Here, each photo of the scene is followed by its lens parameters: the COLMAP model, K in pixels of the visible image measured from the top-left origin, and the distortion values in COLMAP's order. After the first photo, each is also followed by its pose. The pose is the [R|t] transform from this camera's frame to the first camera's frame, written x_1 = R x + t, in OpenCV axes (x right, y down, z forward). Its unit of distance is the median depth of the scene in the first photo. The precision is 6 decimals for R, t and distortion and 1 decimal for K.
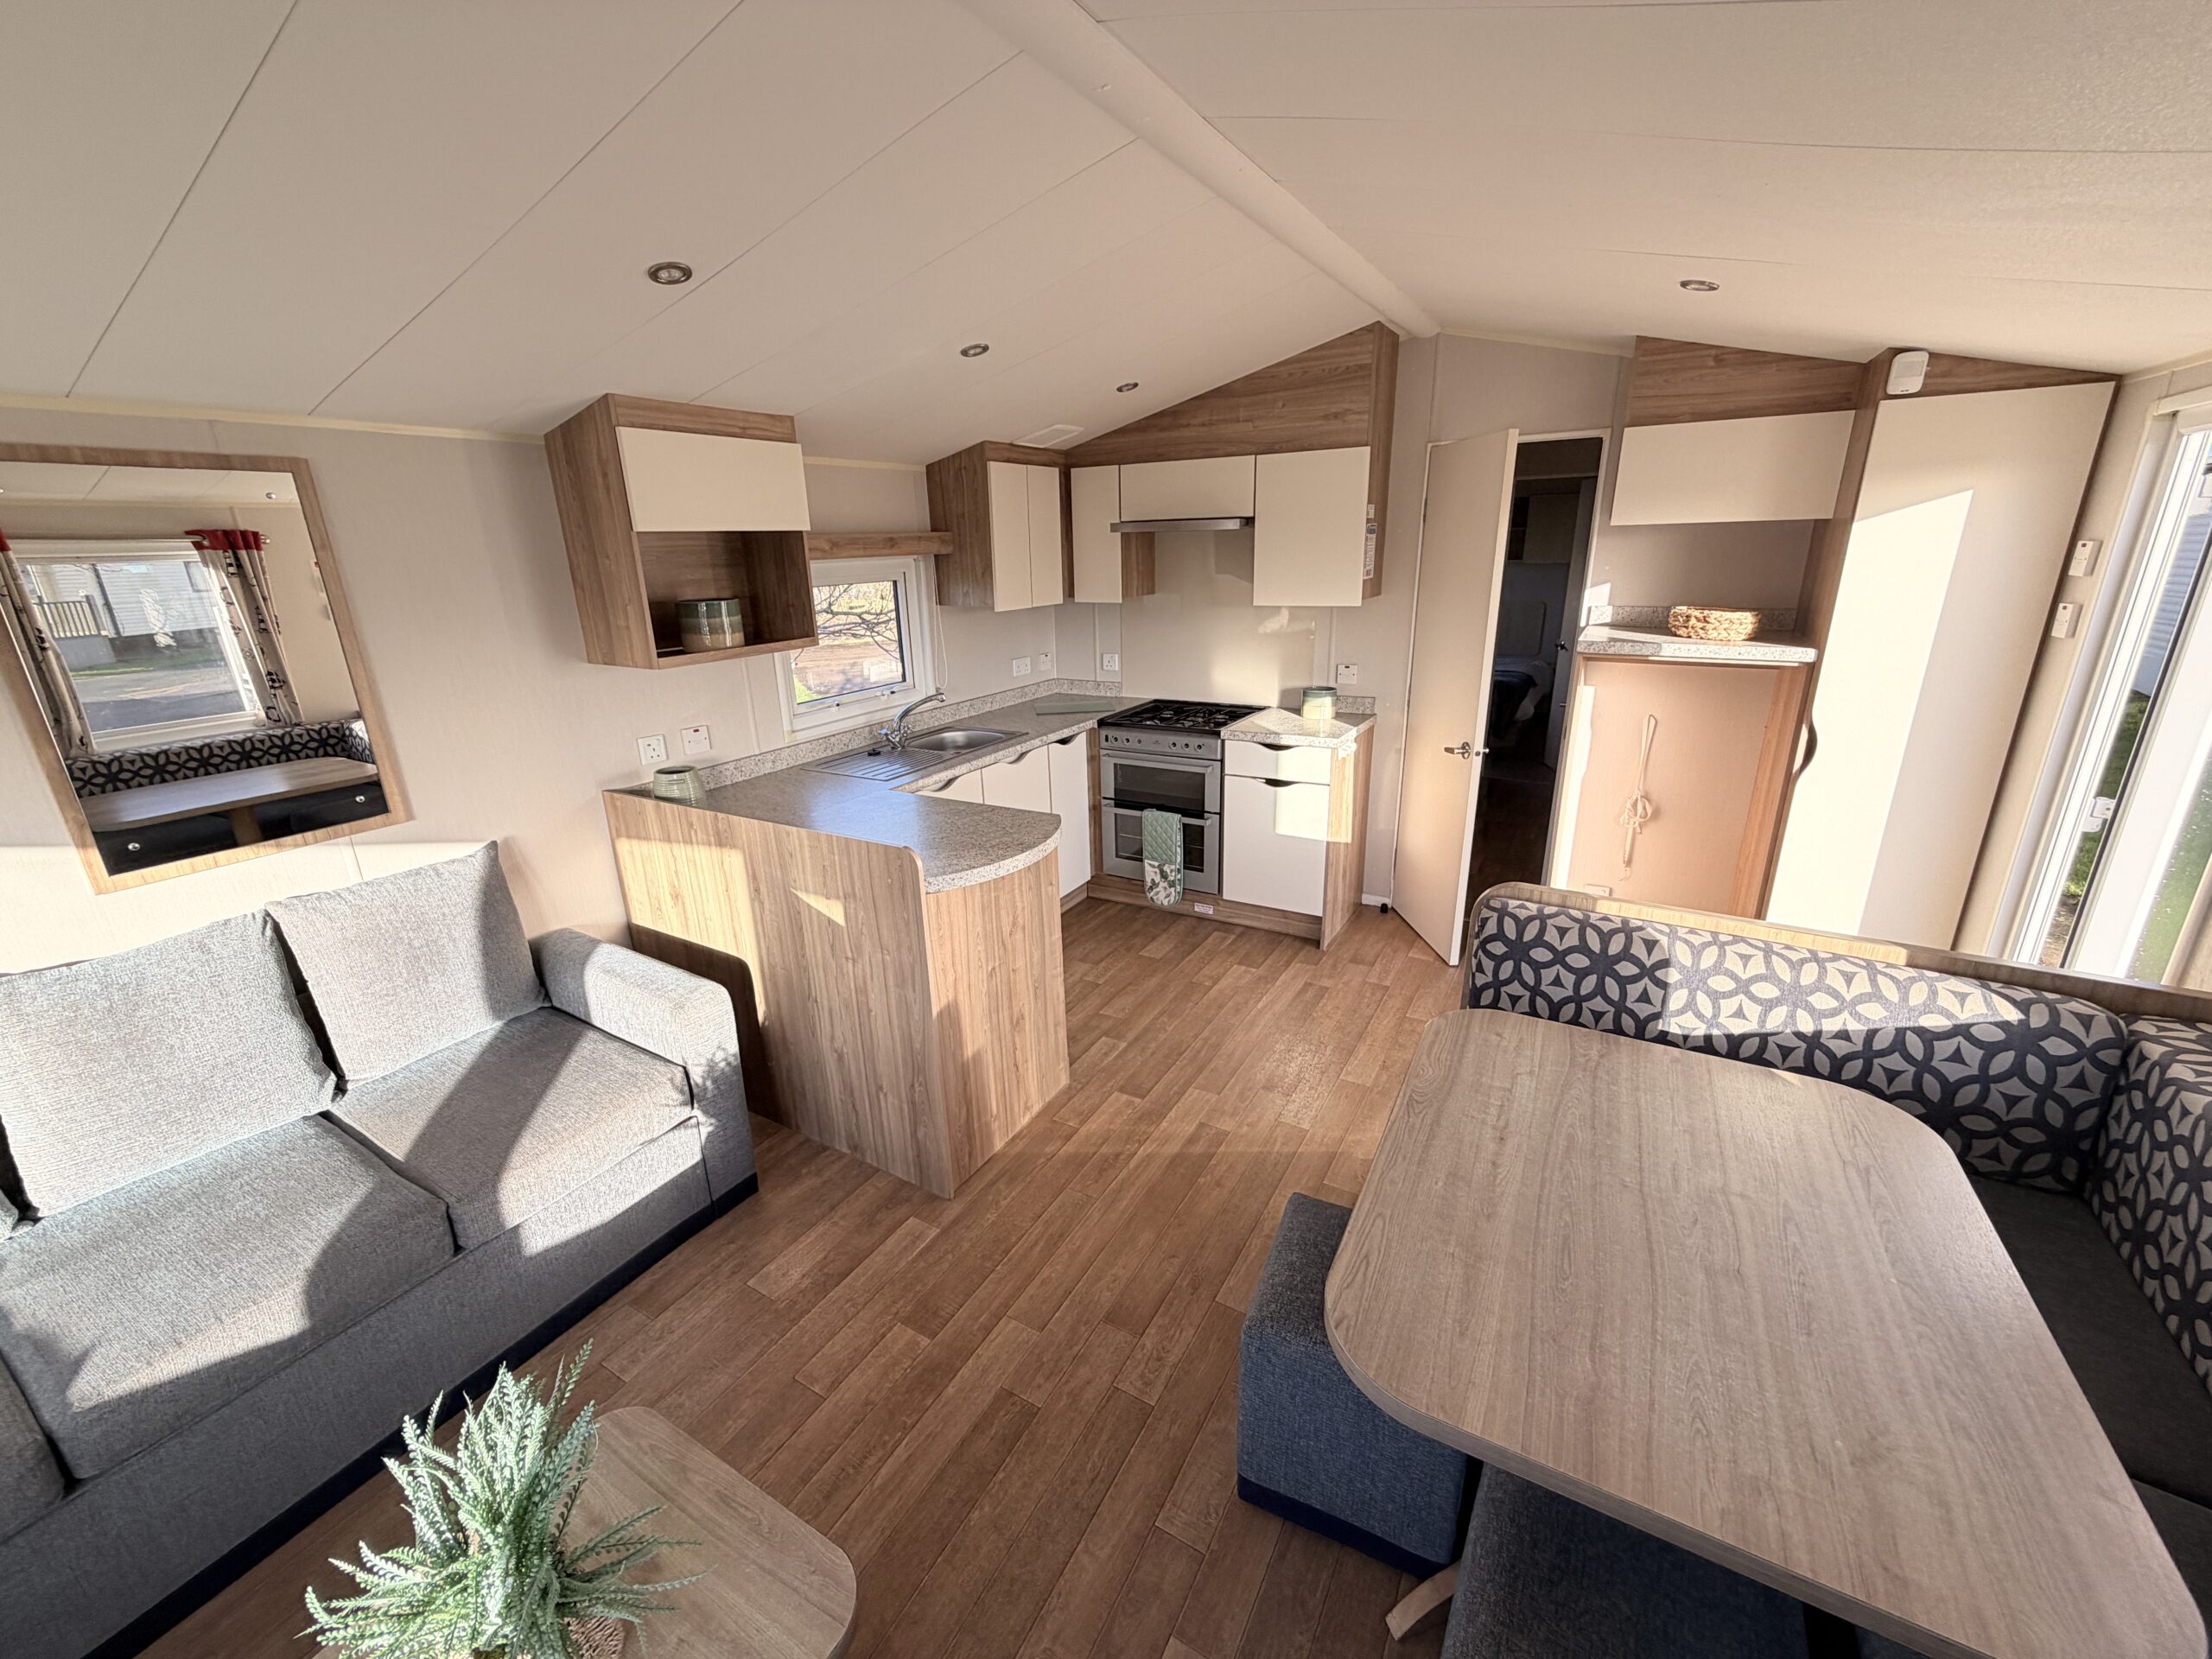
lens RADIAL K [[881.3, 0, 1096.0], [0, 881.3, 829.8], [0, 0, 1]] dist [0.001221, -0.000444]
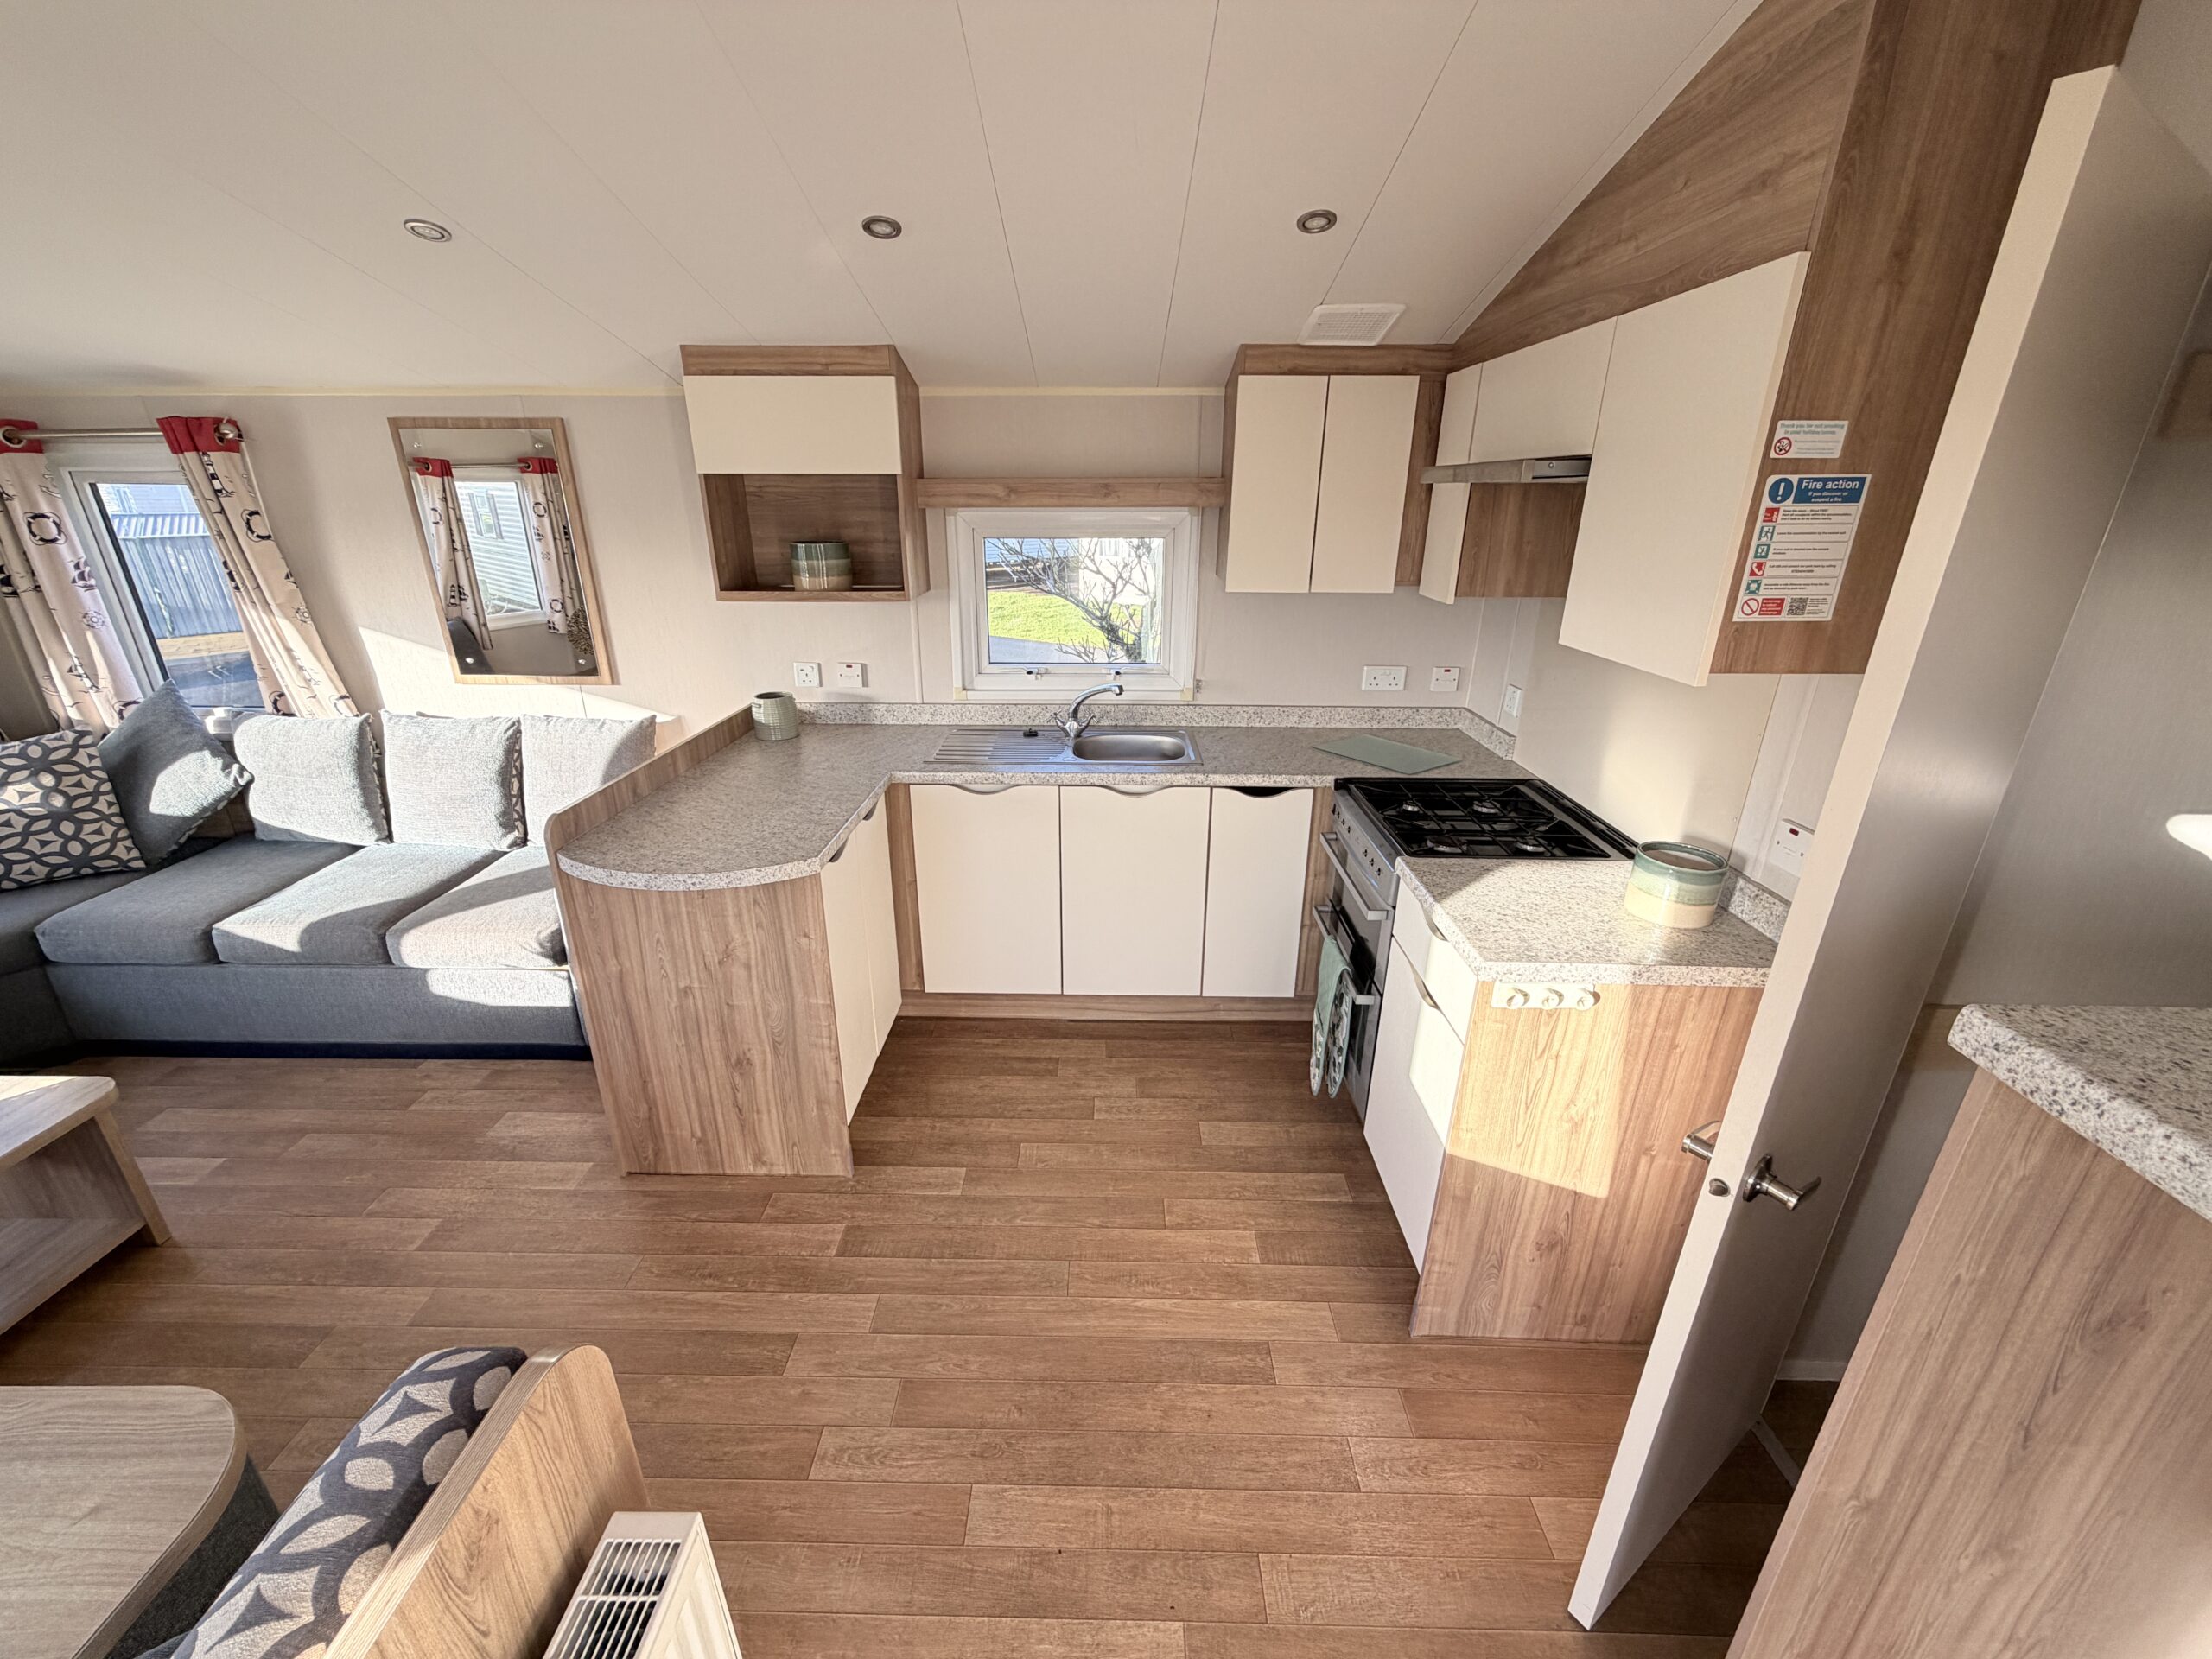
lens RADIAL K [[881.3, 0, 1096.0], [0, 881.3, 829.8], [0, 0, 1]] dist [0.001221, -0.000444]
pose [[0.493540, 0.337262, -0.801669, 0.679073], [-0.286538, 0.933344, 0.216253, -0.272429], [0.821166, 0.122980, 0.557281, 0.762413]]
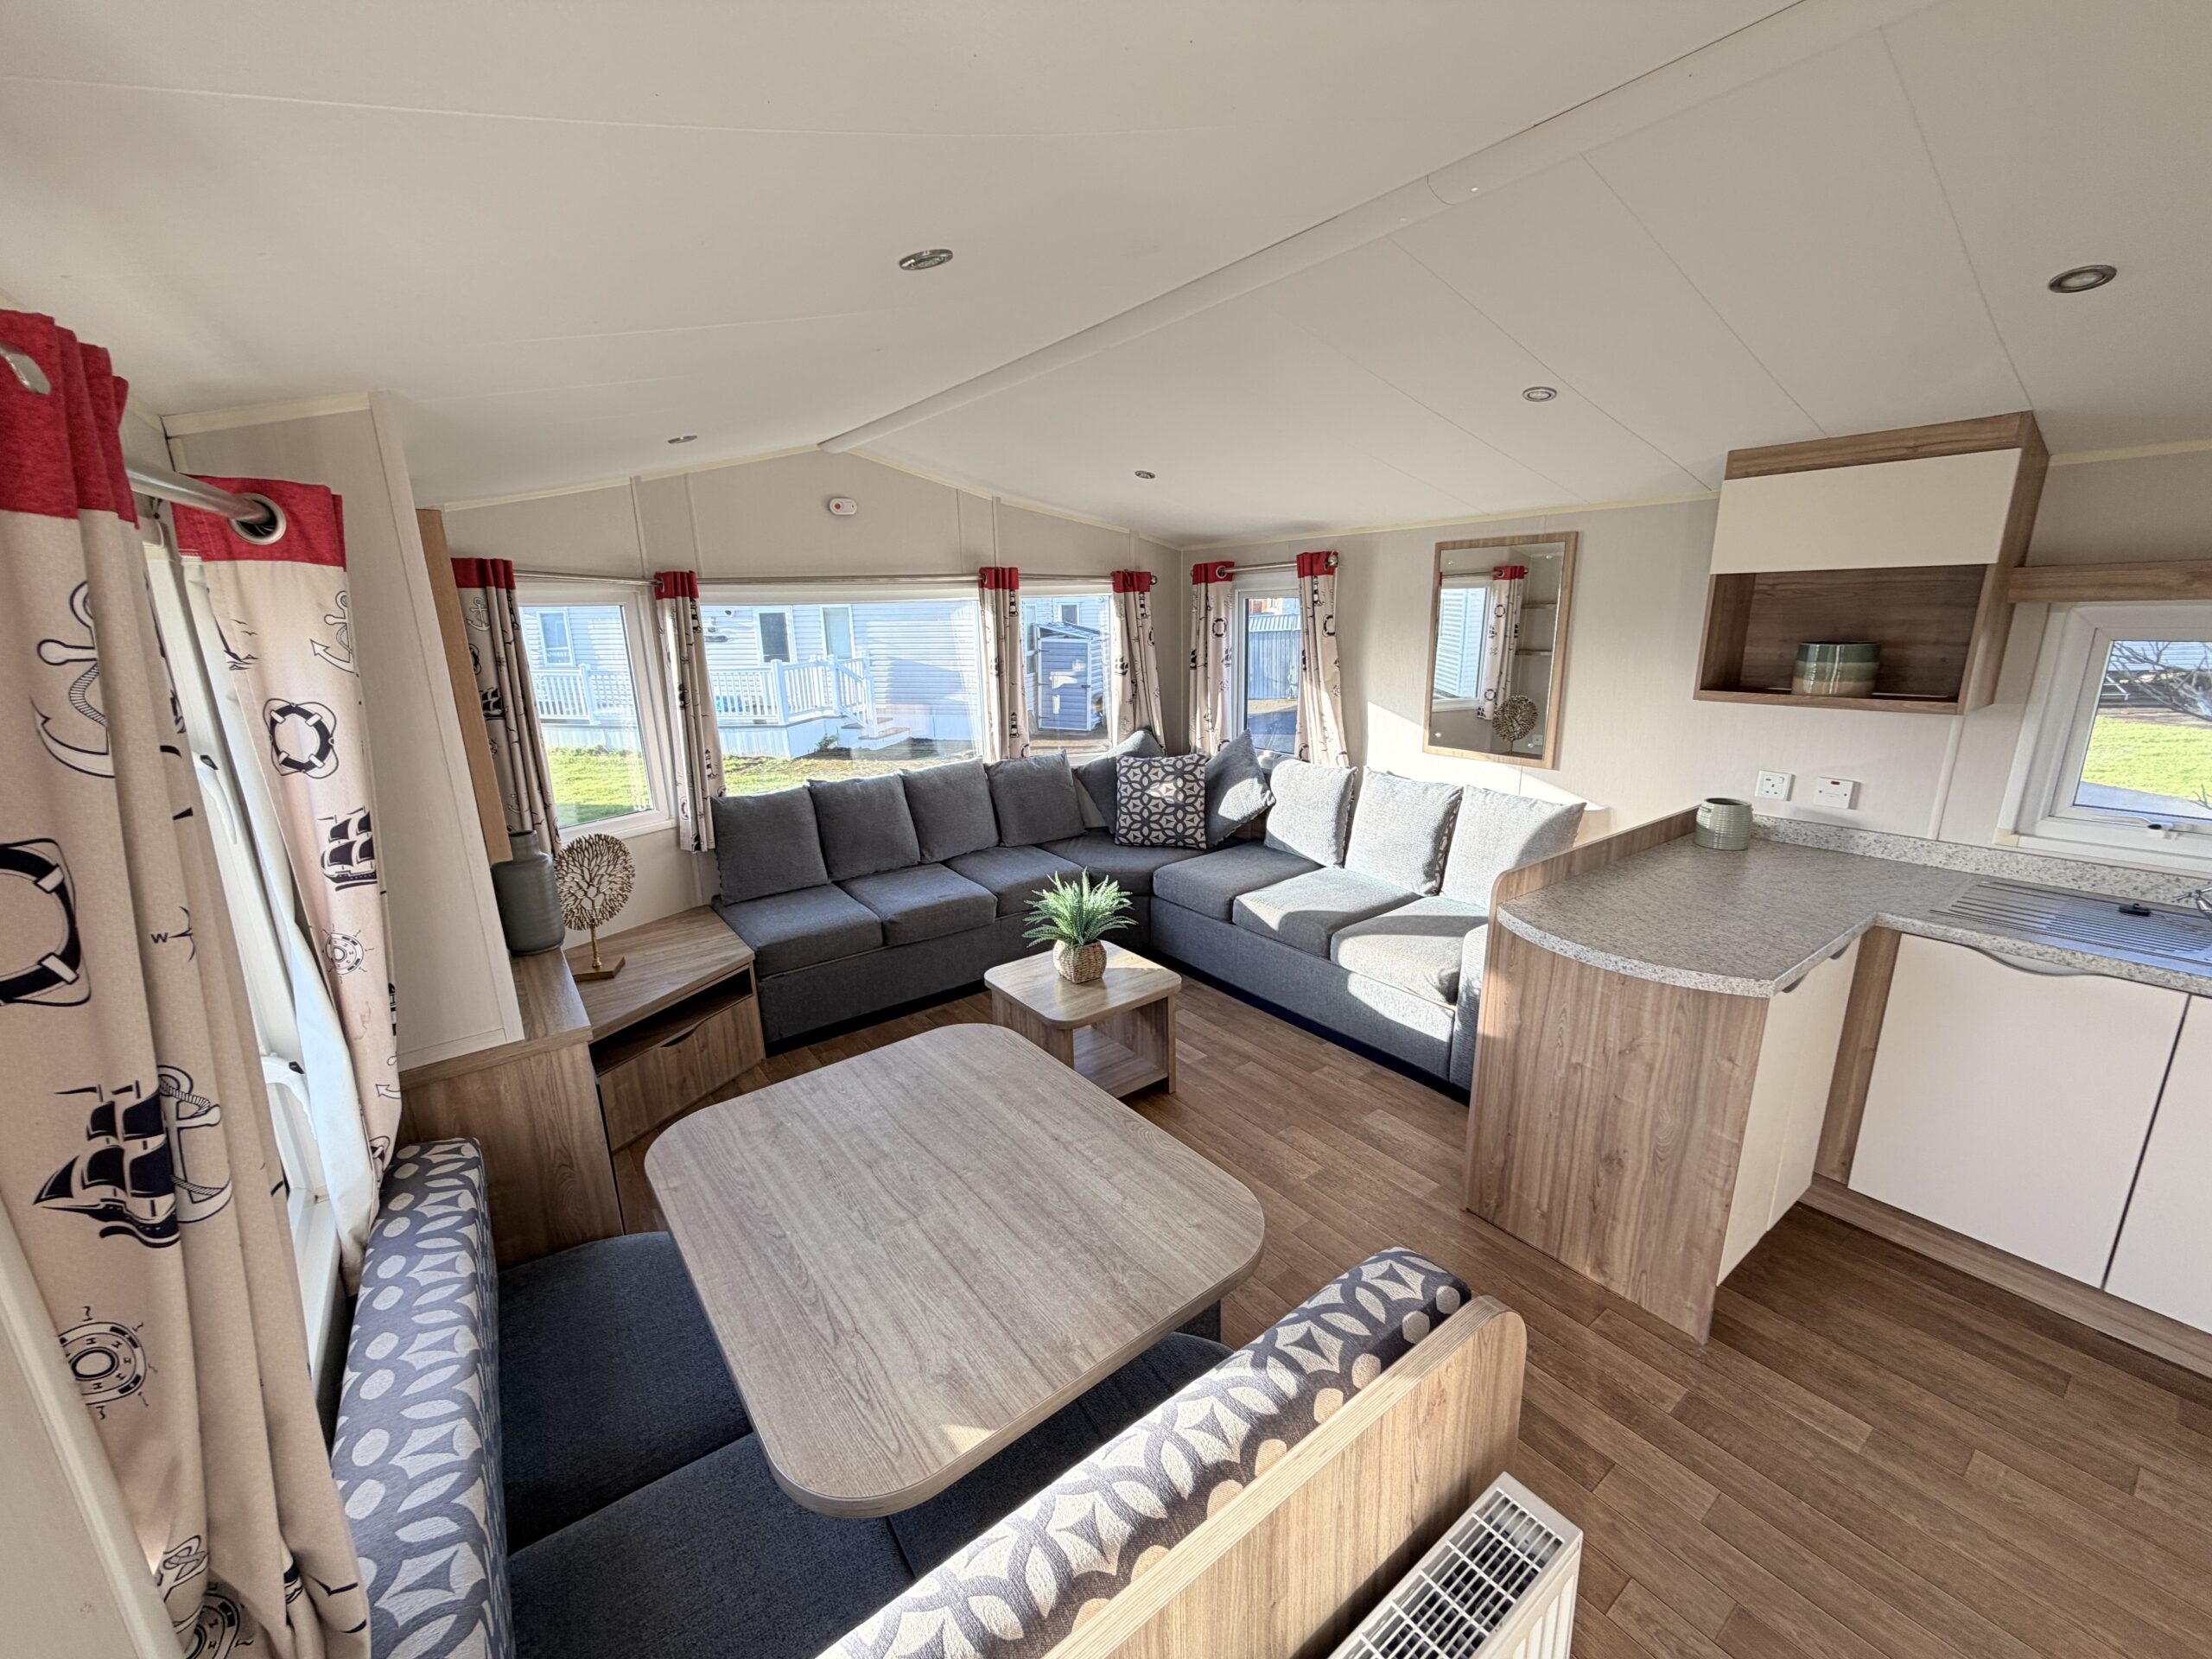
lens RADIAL K [[881.3, 0, 1096.0], [0, 881.3, 829.8], [0, 0, 1]] dist [0.001221, -0.000444]
pose [[-0.393732, 0.264144, -0.880456, 0.742094], [-0.250194, 0.890869, 0.379152, -0.250865], [0.884521, 0.369569, -0.284676, 0.676484]]
